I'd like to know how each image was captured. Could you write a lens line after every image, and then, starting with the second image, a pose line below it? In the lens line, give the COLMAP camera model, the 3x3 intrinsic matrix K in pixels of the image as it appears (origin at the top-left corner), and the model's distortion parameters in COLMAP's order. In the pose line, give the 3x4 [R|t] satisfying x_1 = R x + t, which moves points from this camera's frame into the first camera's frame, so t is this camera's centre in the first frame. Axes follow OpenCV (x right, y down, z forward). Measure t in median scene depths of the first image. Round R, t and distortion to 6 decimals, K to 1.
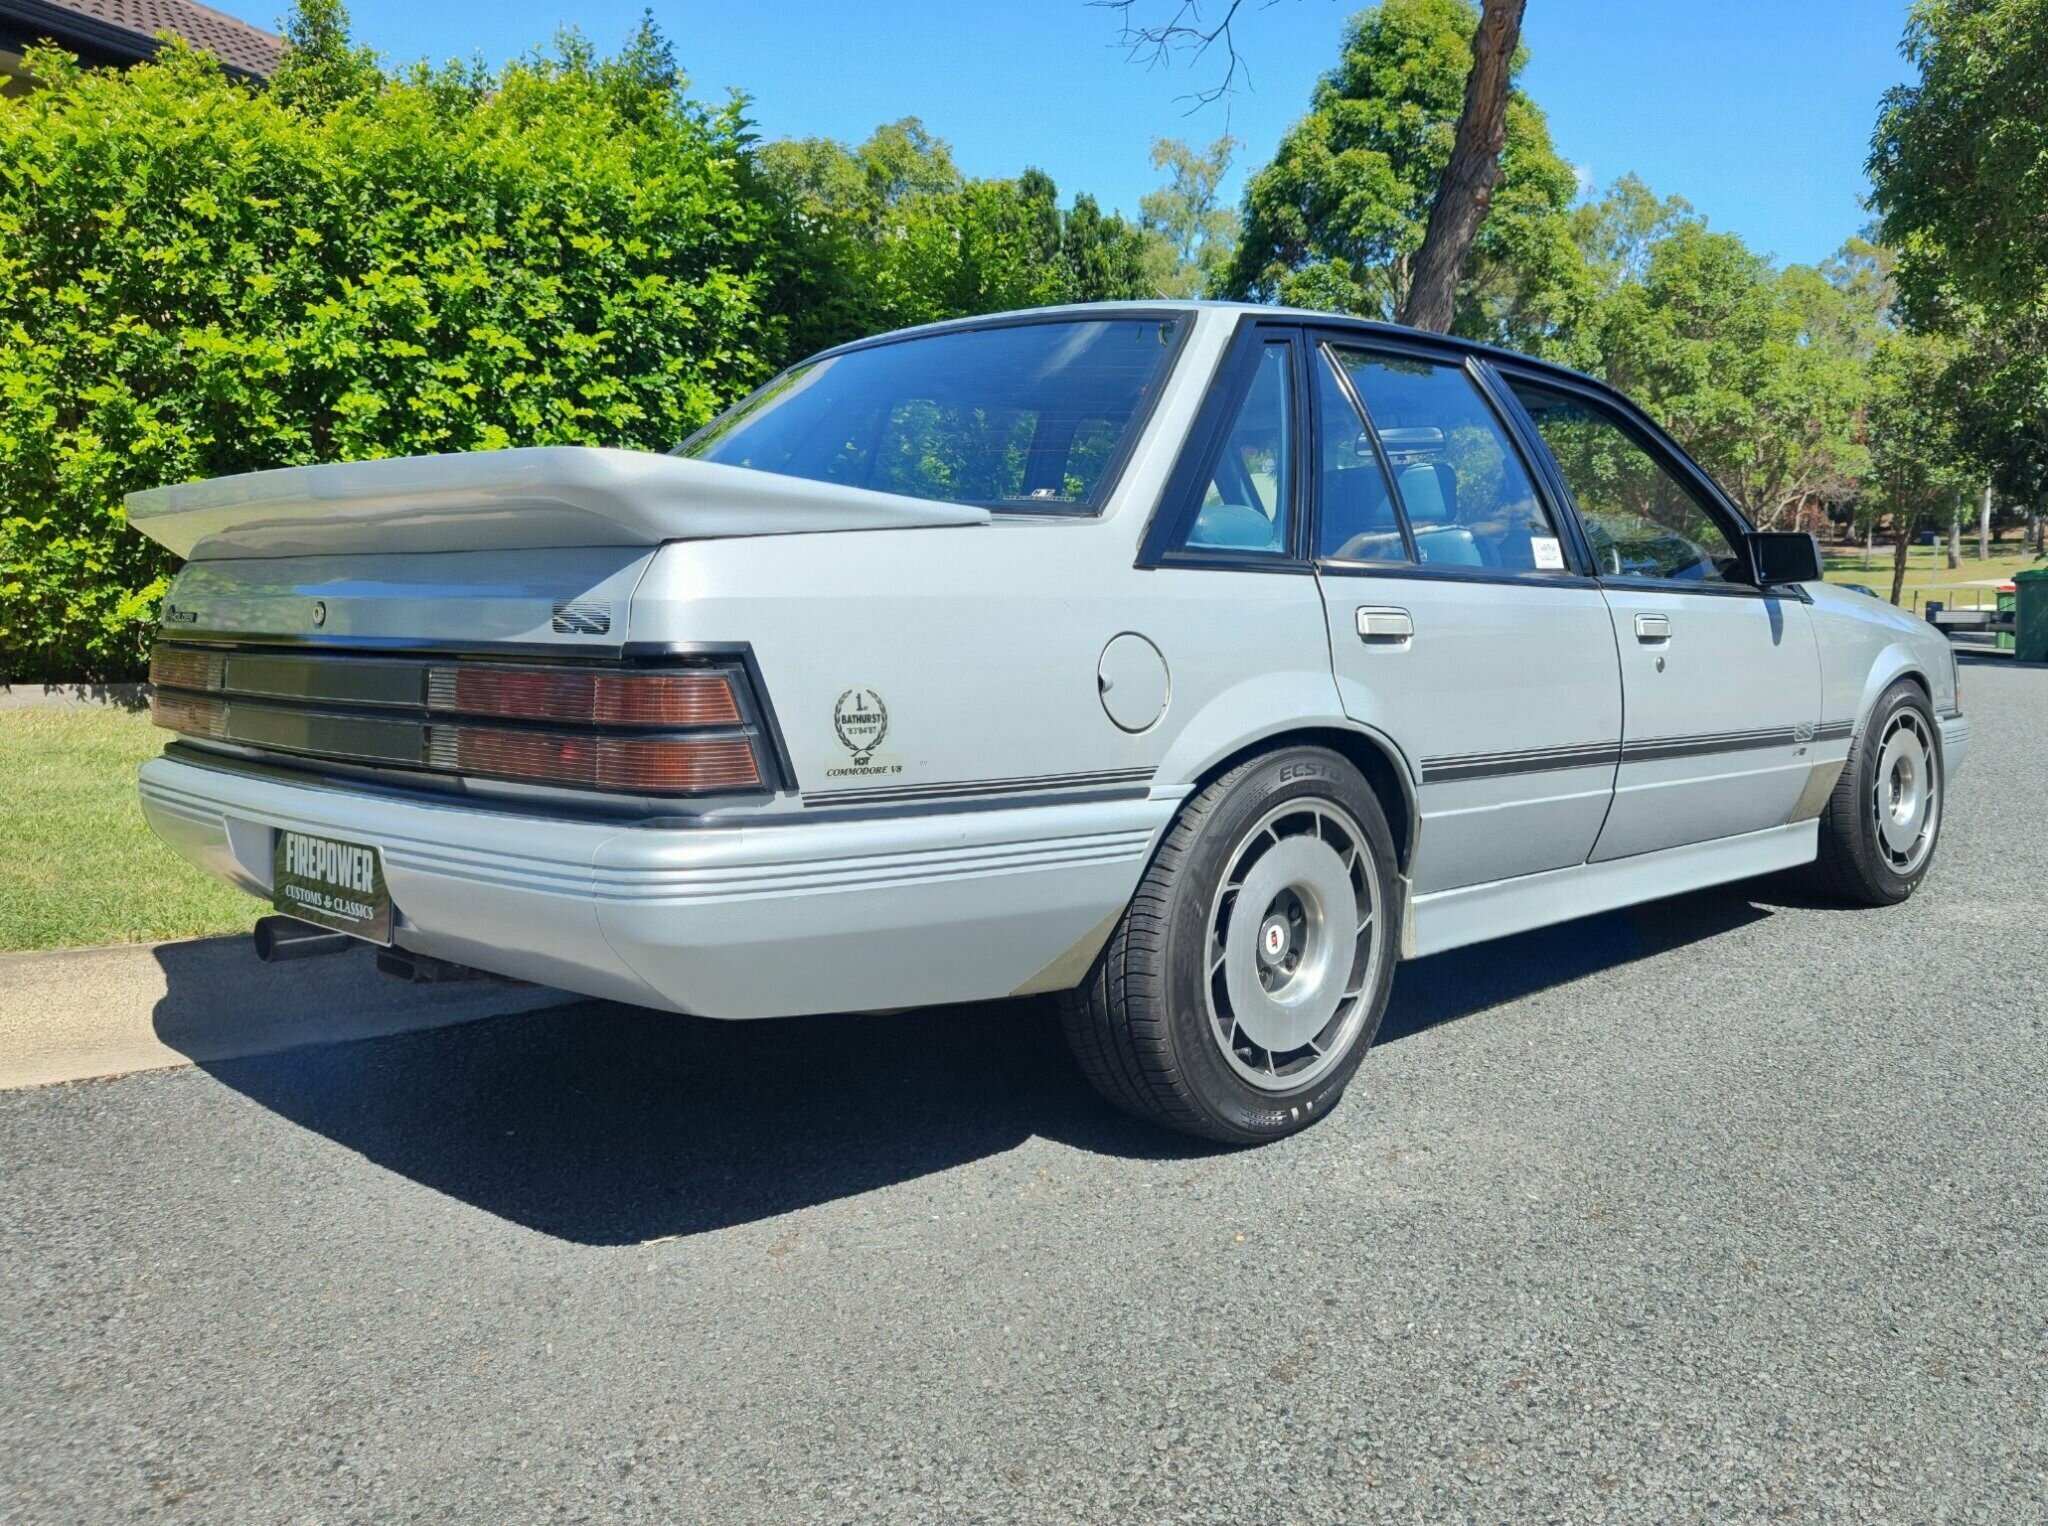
lens RADIAL K [[1724.6, 0, 1129.3], [0, 1724.6, 748.7], [0, 0, 1]] dist [0.022711, -0.021151]
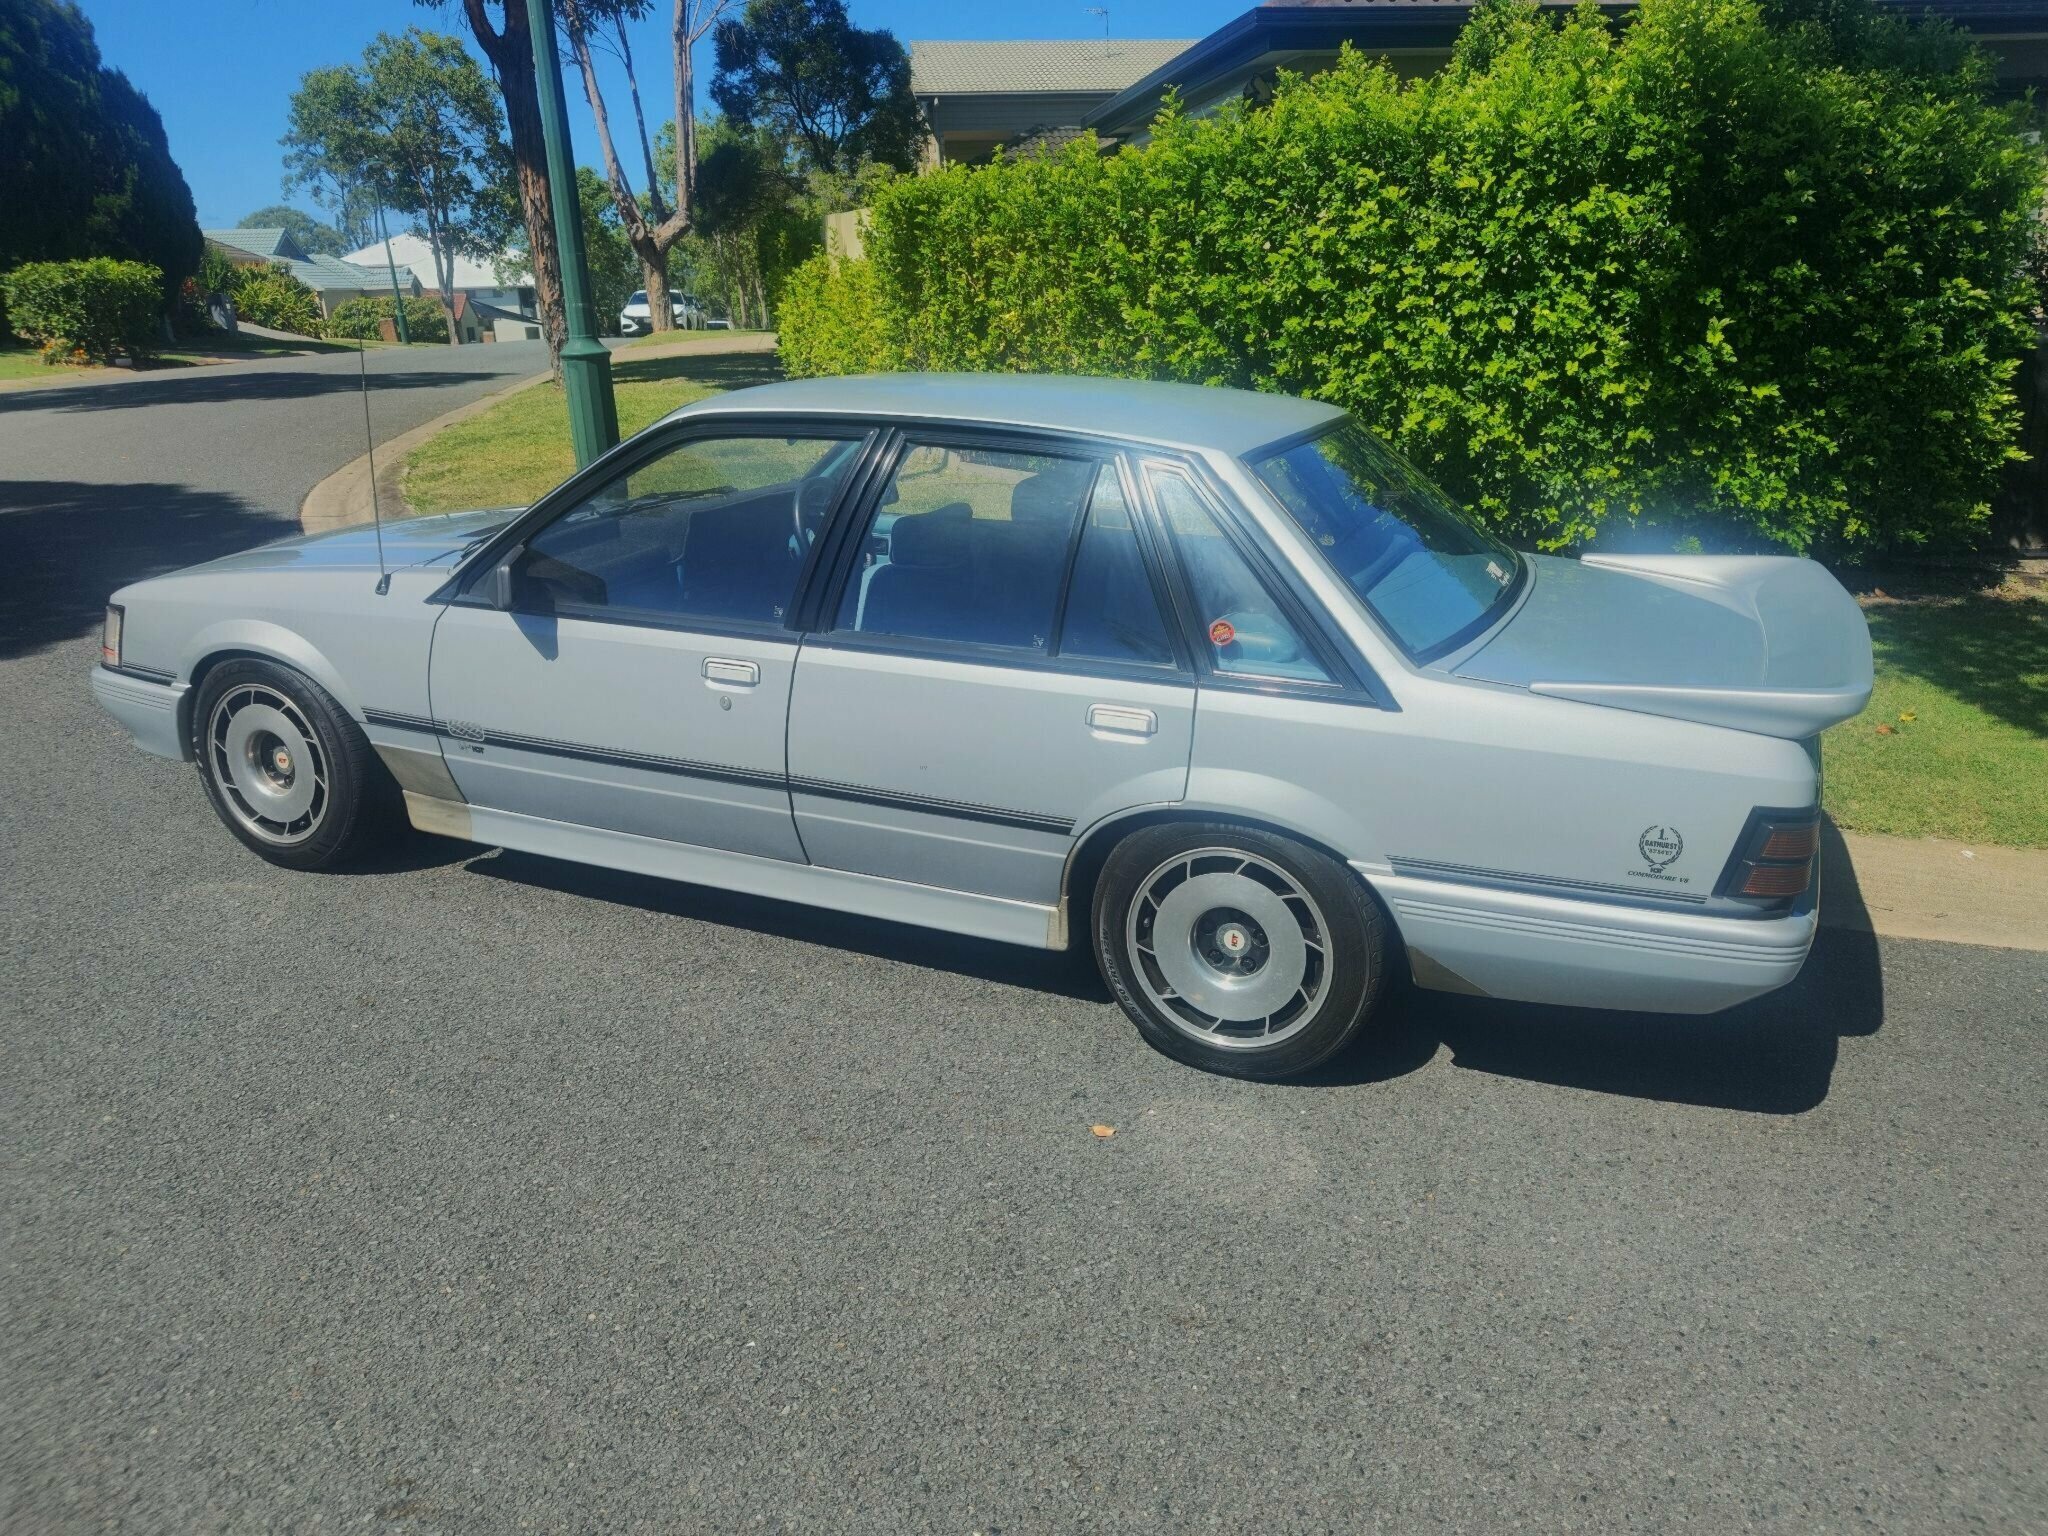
lens RADIAL K [[1455.2, 0, 1088.4], [0, 1455.2, 716.3], [0, 0, 1]] dist [0.003869, 0.014563]
pose [[0.313100, 0.272008, -0.909934, 0.643024], [-0.120734, 0.961734, 0.245949, -0.159309], [0.942015, 0.032853, 0.333960, 0.443197]]
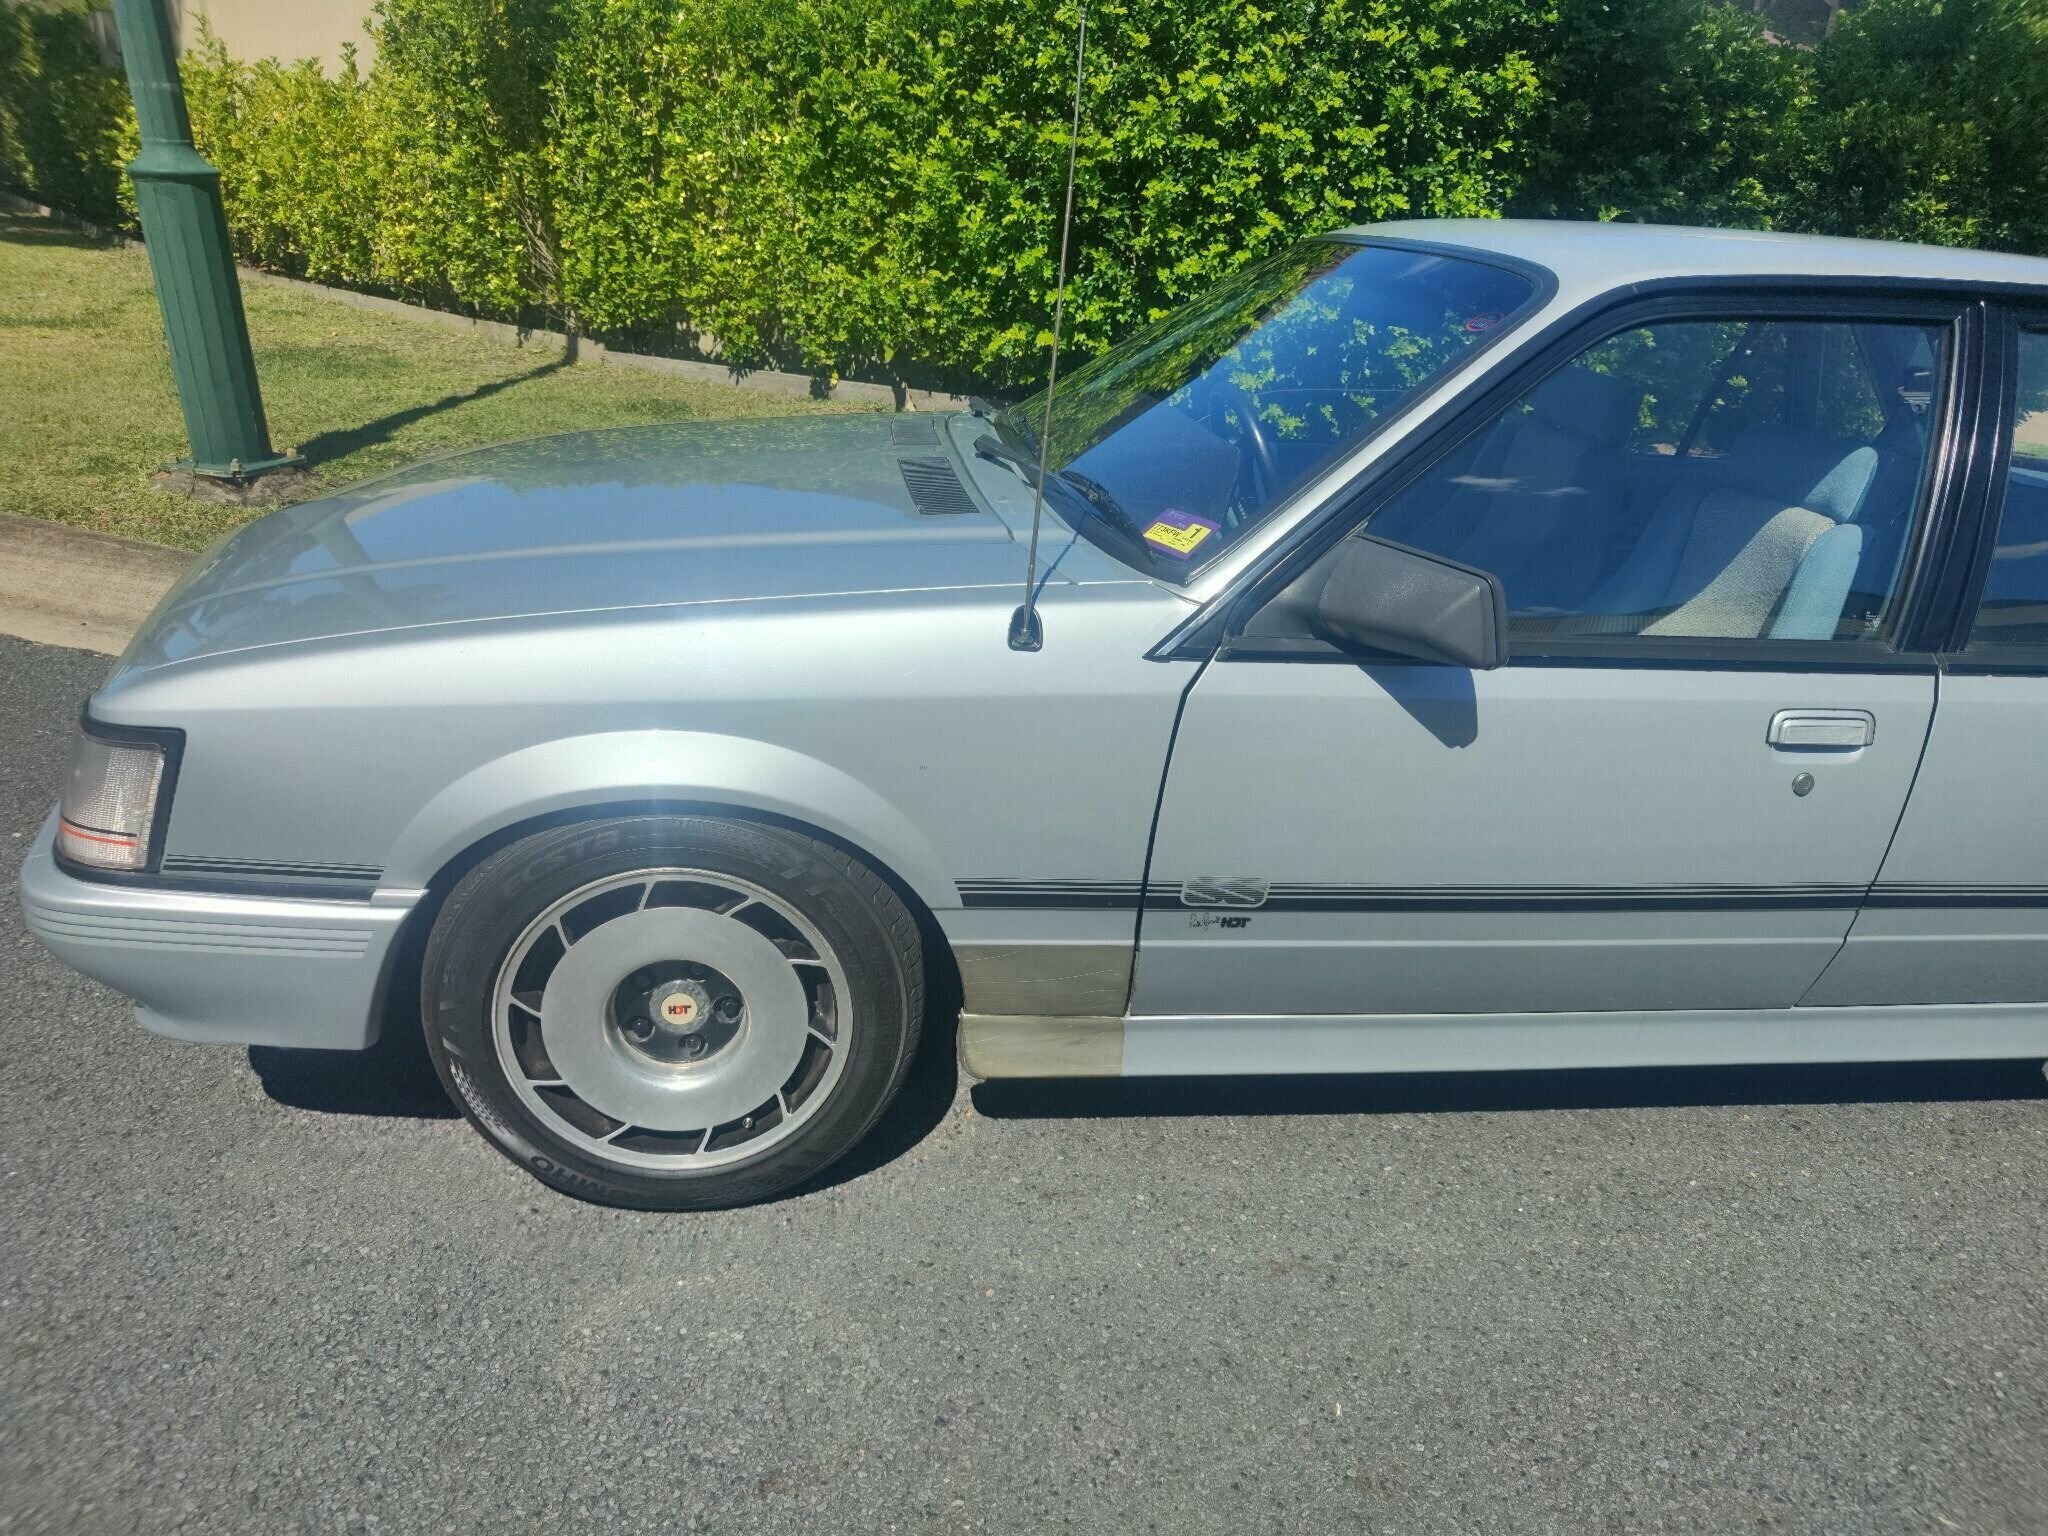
lens RADIAL K [[1373.0, 0, 1038.6], [0, 1373.0, 765.0], [0, 0, 1]] dist [-0.000054, 0.016923]
pose [[0.745187, 0.298843, -0.596146, 0.178366], [-0.145673, 0.945324, 0.291790, -0.085288], [0.650750, -0.130595, 0.747976, 0.170773]]
